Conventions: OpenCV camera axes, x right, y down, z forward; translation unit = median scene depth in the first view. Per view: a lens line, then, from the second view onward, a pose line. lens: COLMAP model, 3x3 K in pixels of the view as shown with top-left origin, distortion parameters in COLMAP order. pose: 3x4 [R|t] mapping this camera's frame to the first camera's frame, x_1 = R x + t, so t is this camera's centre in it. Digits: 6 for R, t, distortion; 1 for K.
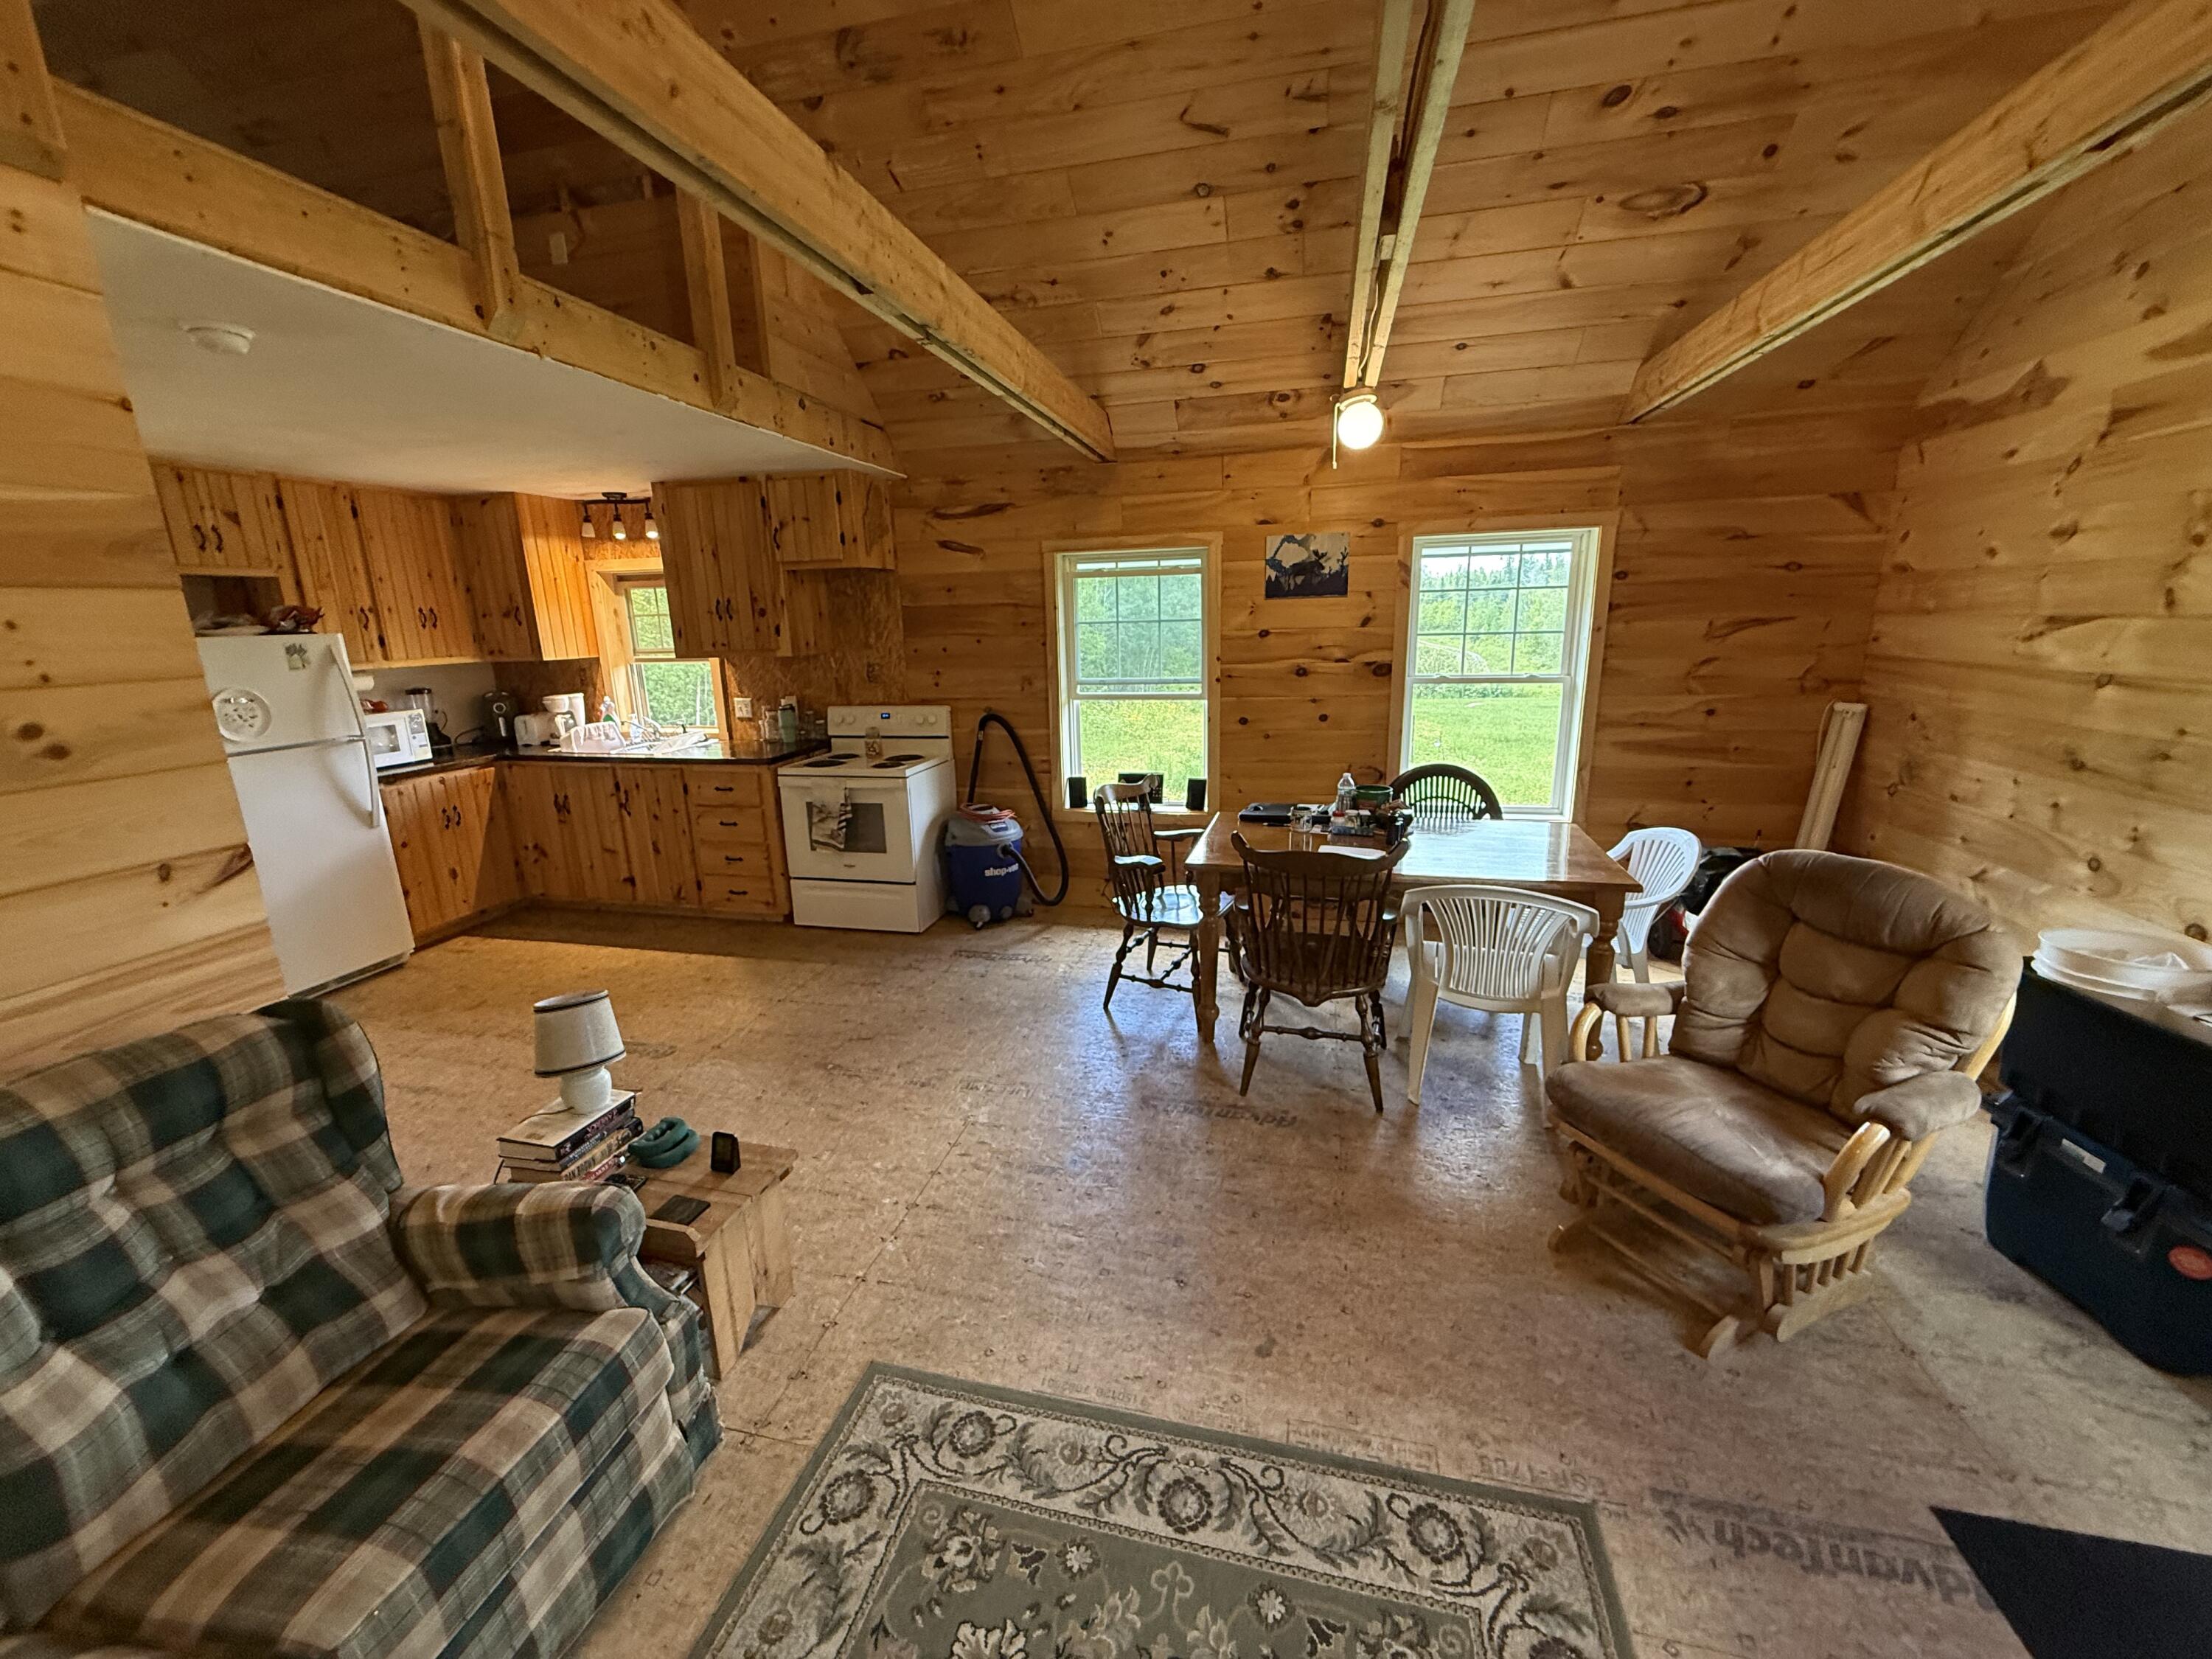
lens RADIAL K [[877.6, 0, 1097.2], [0, 877.6, 829.0], [0, 0, 1]] dist [-0.000705, 0.000023]
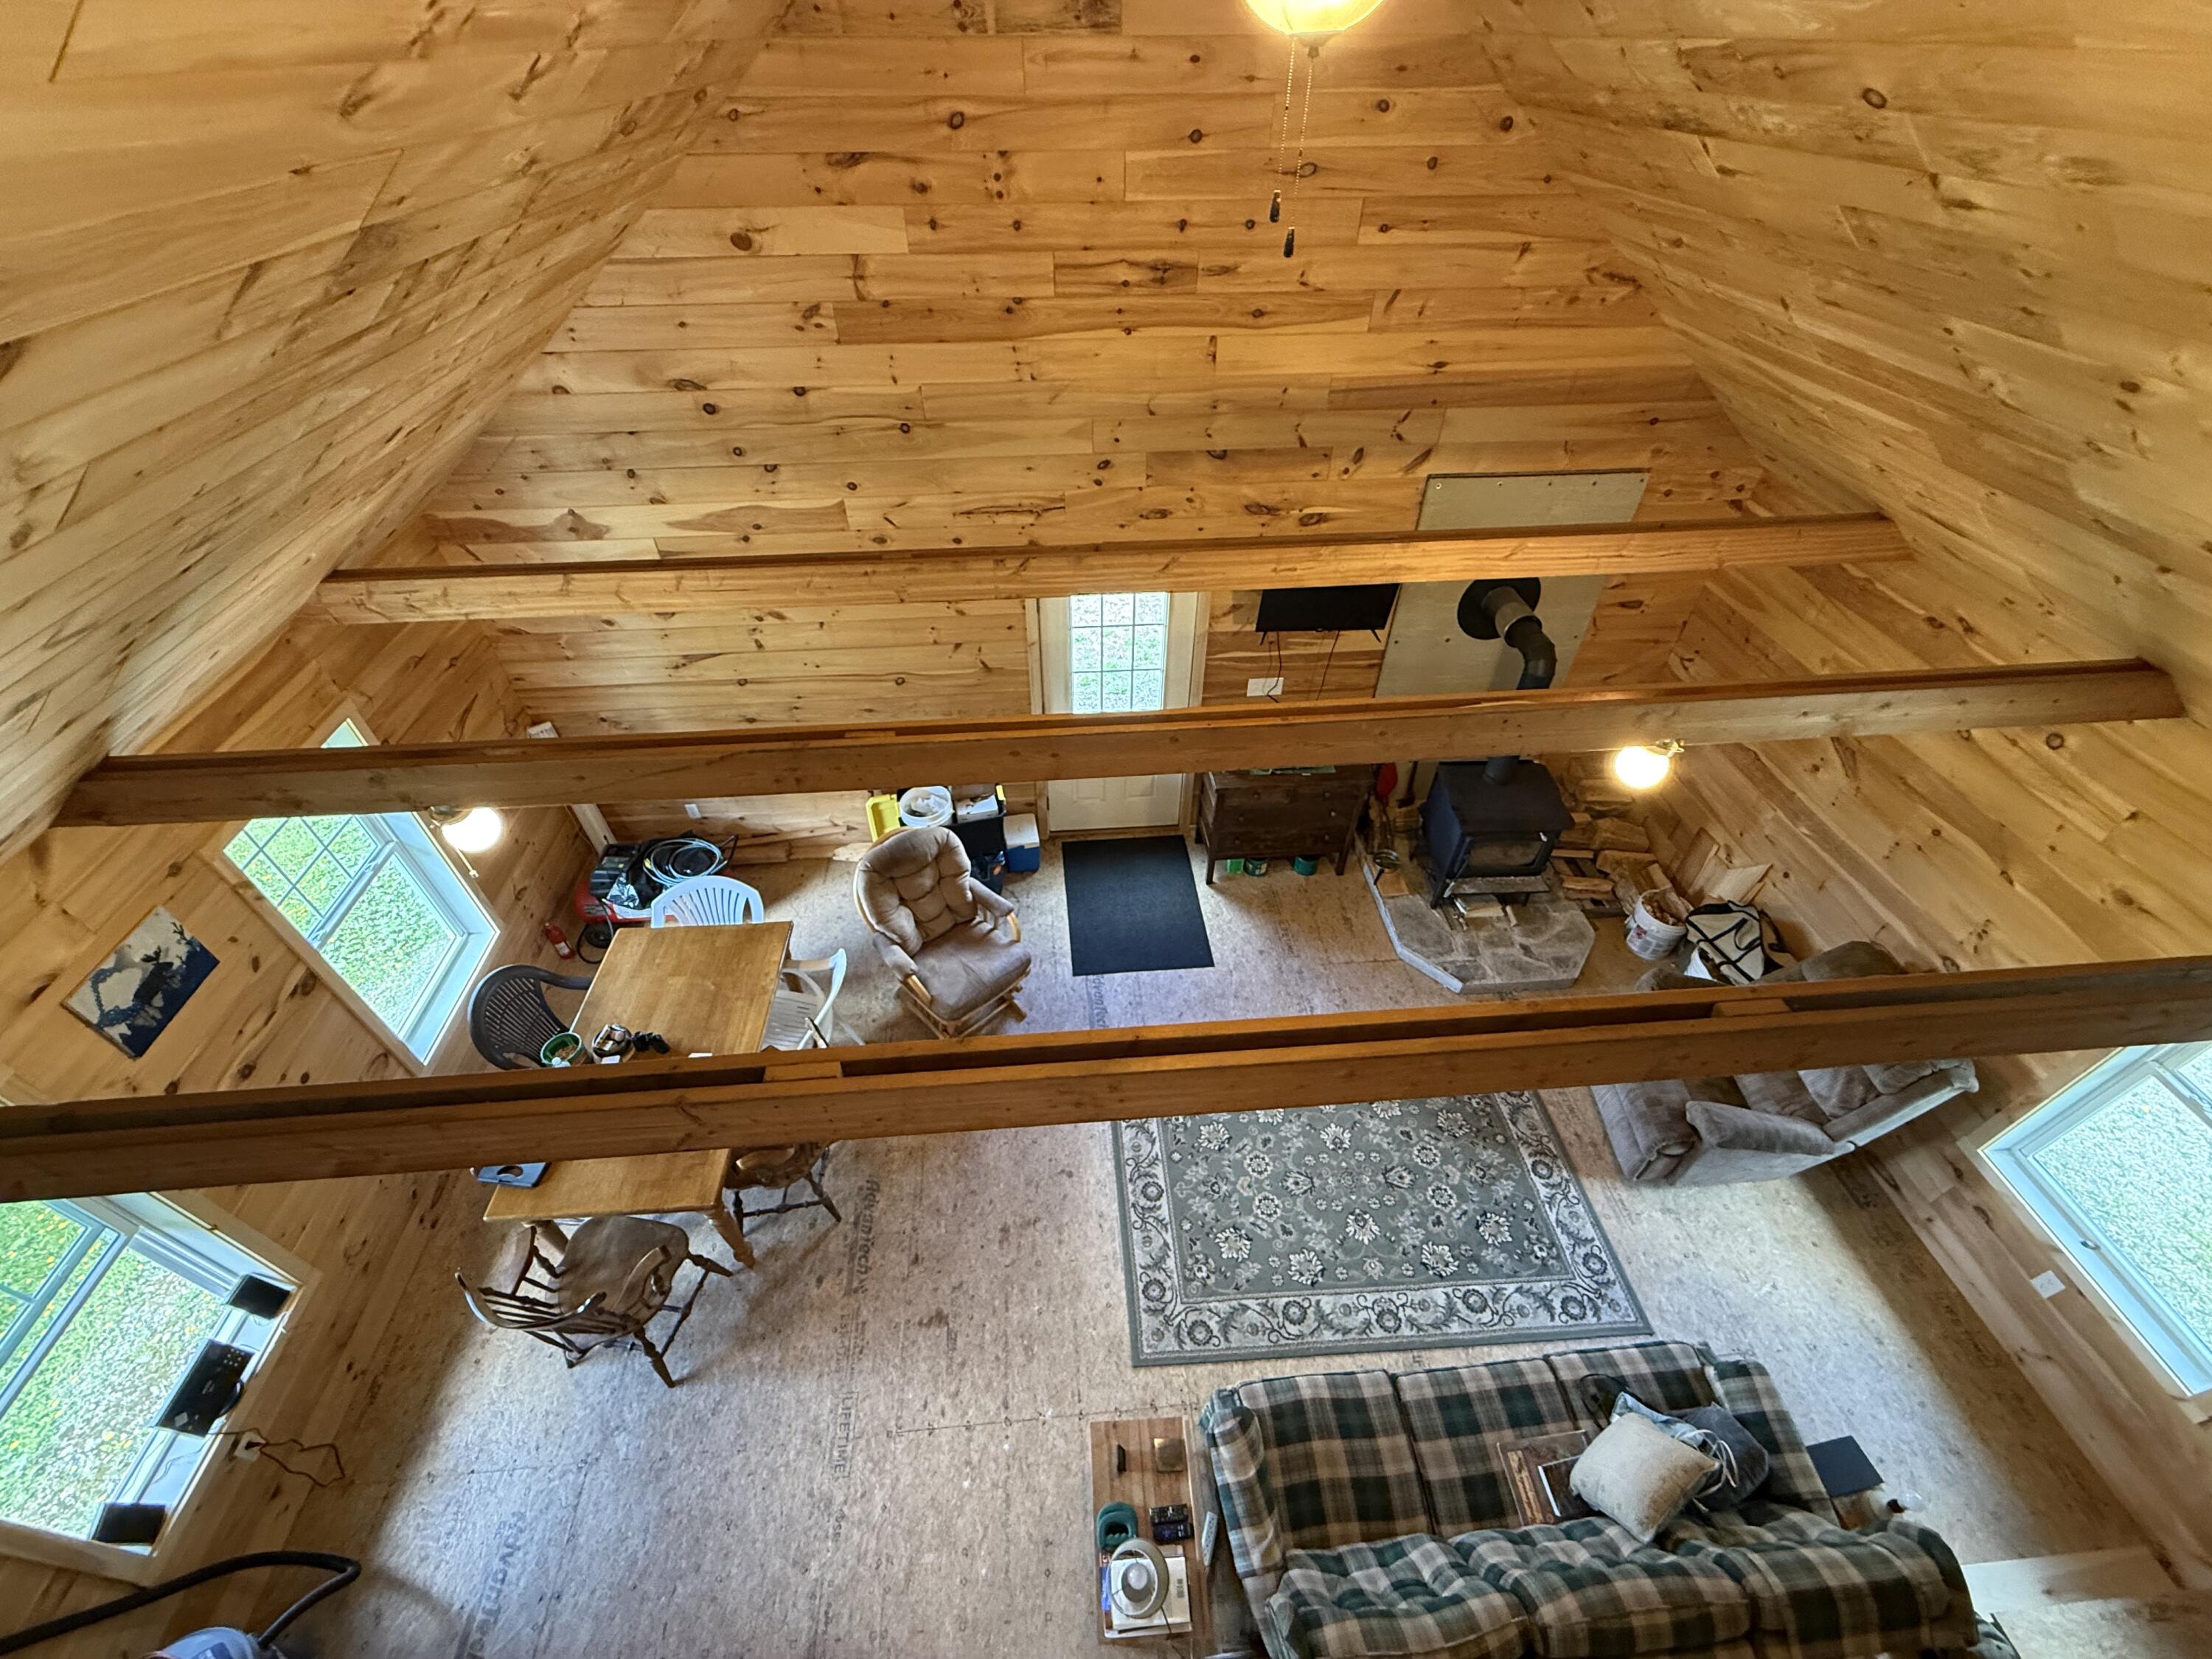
lens RADIAL K [[877.6, 0, 1097.2], [0, 877.6, 829.0], [0, 0, 1]] dist [-0.000705, 0.000023]
pose [[-0.315269, -0.620285, 0.718229, -0.371882], [0.235772, 0.681901, 0.692404, -0.636084], [-0.919248, 0.387631, -0.068736, 0.328749]]
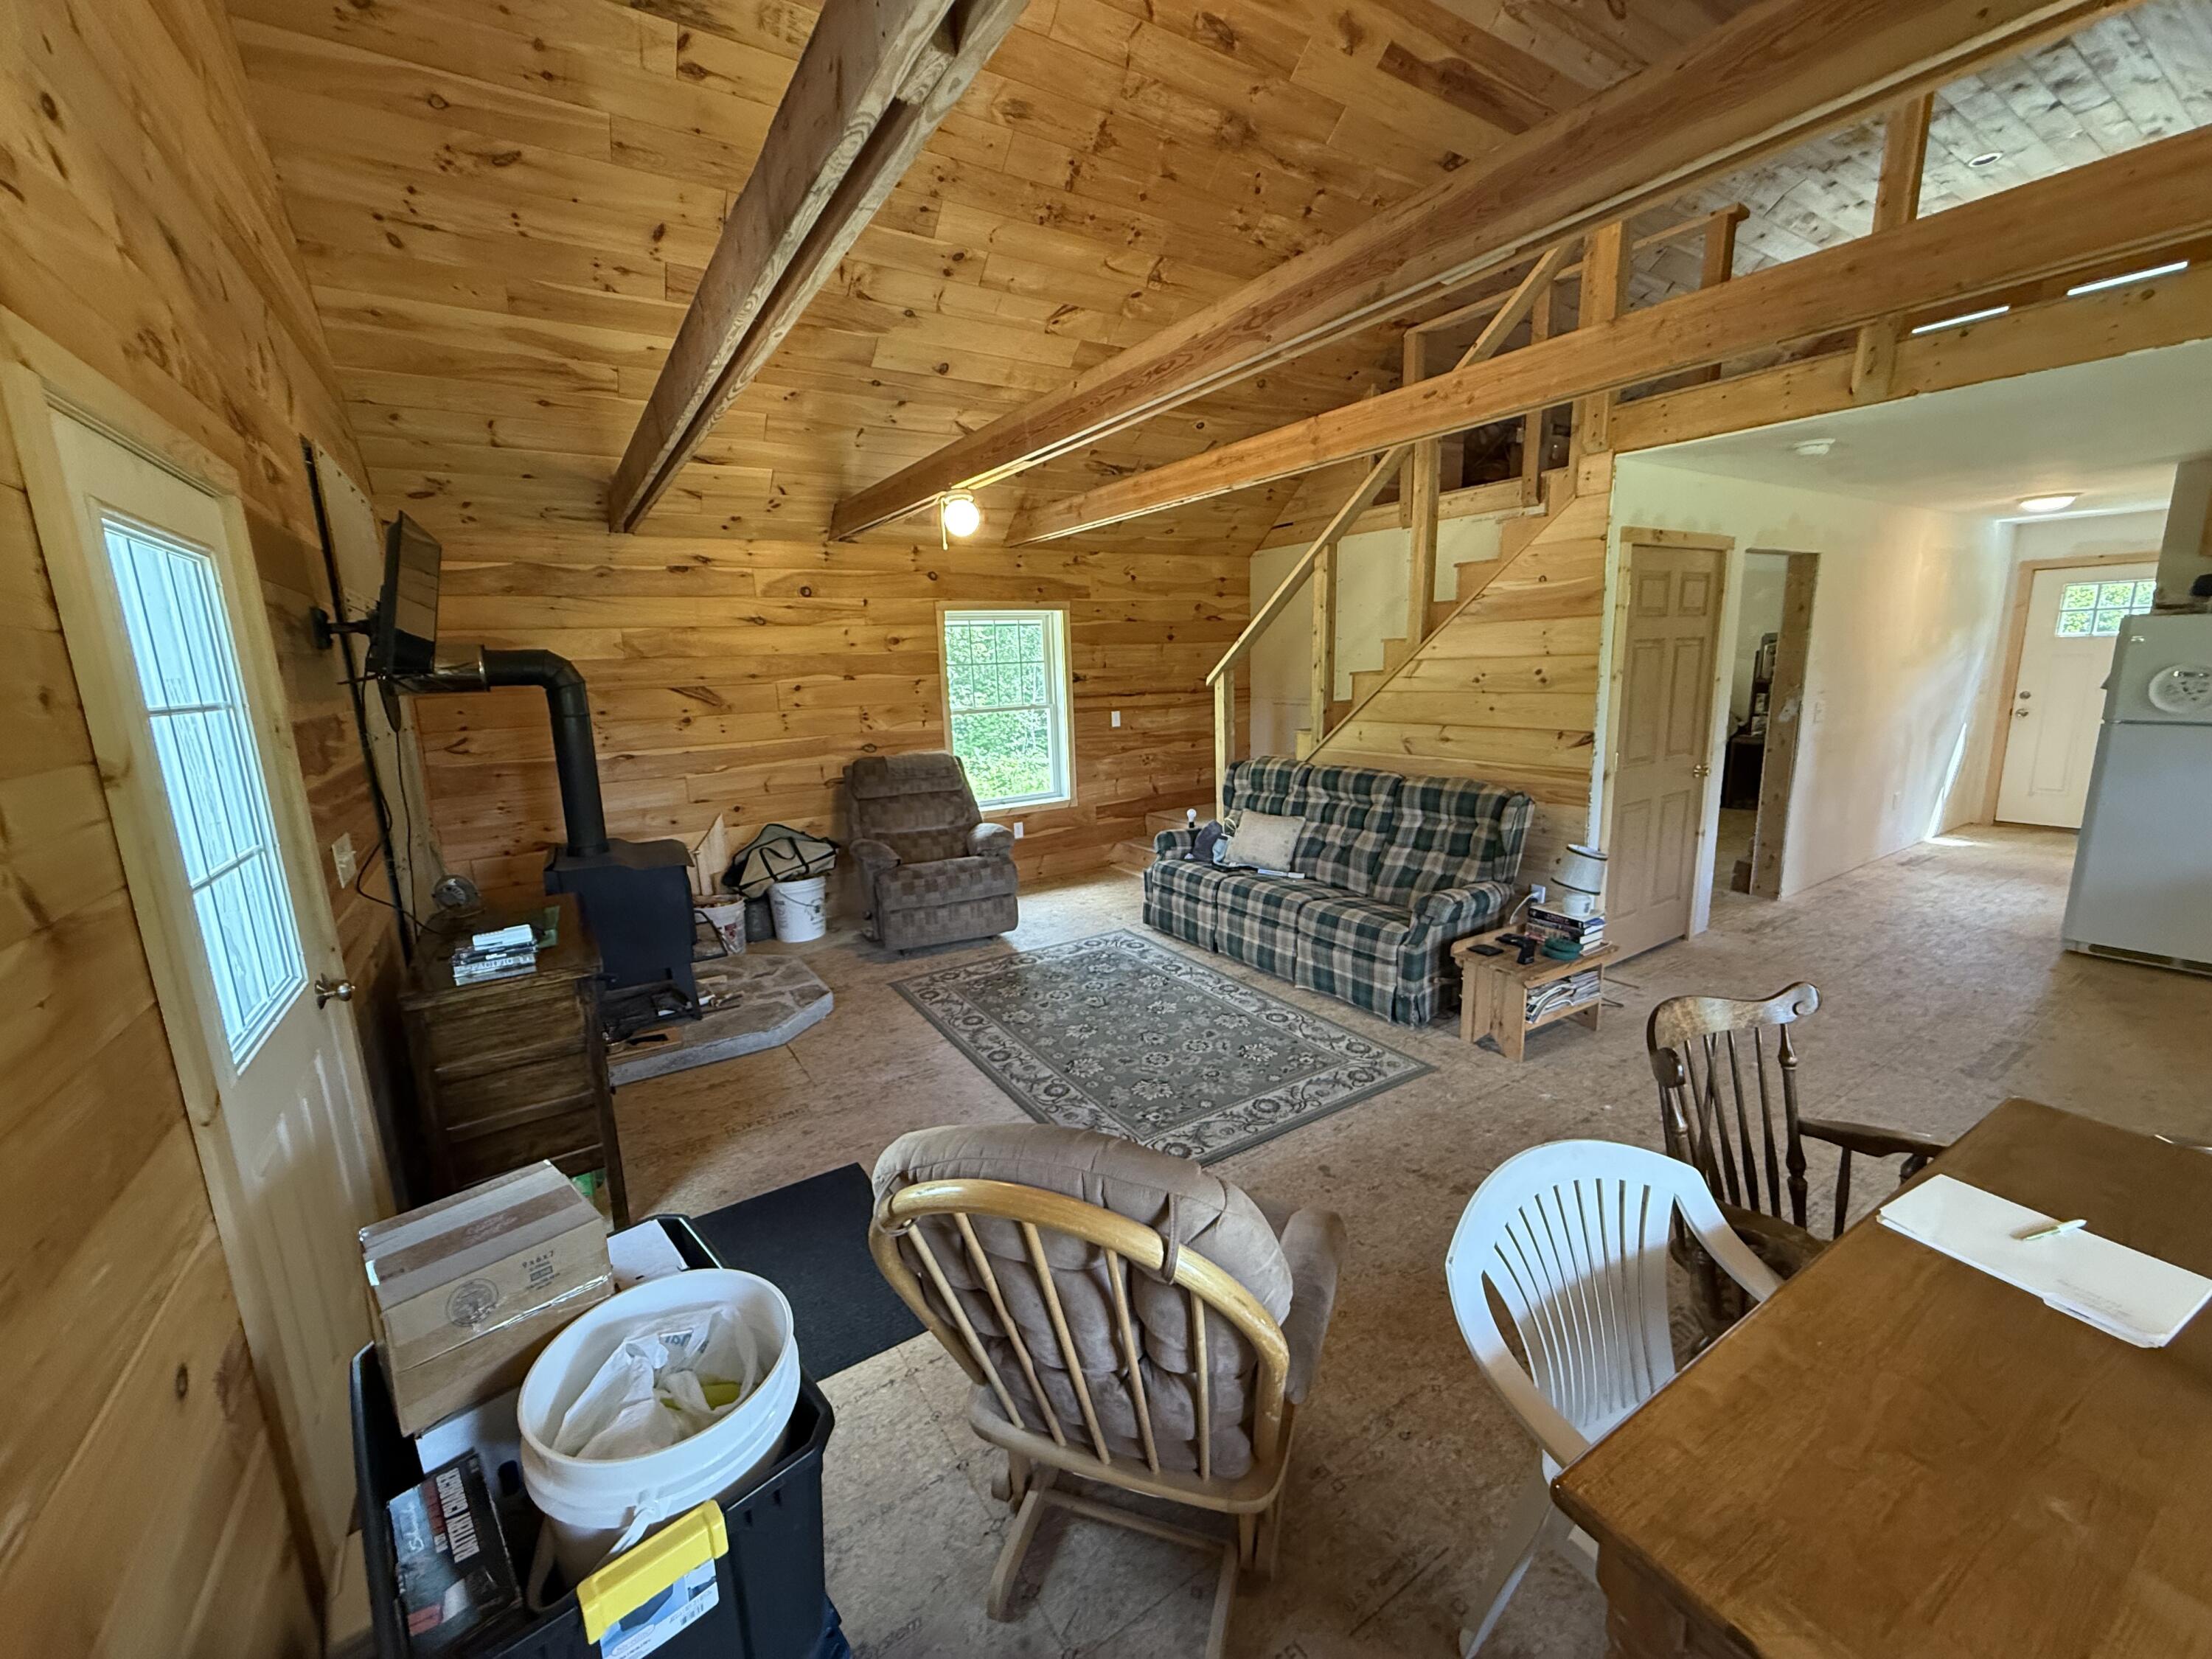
lens RADIAL K [[877.6, 0, 1097.2], [0, 877.6, 829.0], [0, 0, 1]] dist [-0.000705, 0.000023]
pose [[-0.686856, 0.191144, -0.701209, 0.576067], [-0.119320, 0.922050, 0.368221, -0.167082], [0.716932, 0.336583, -0.610508, 0.615113]]
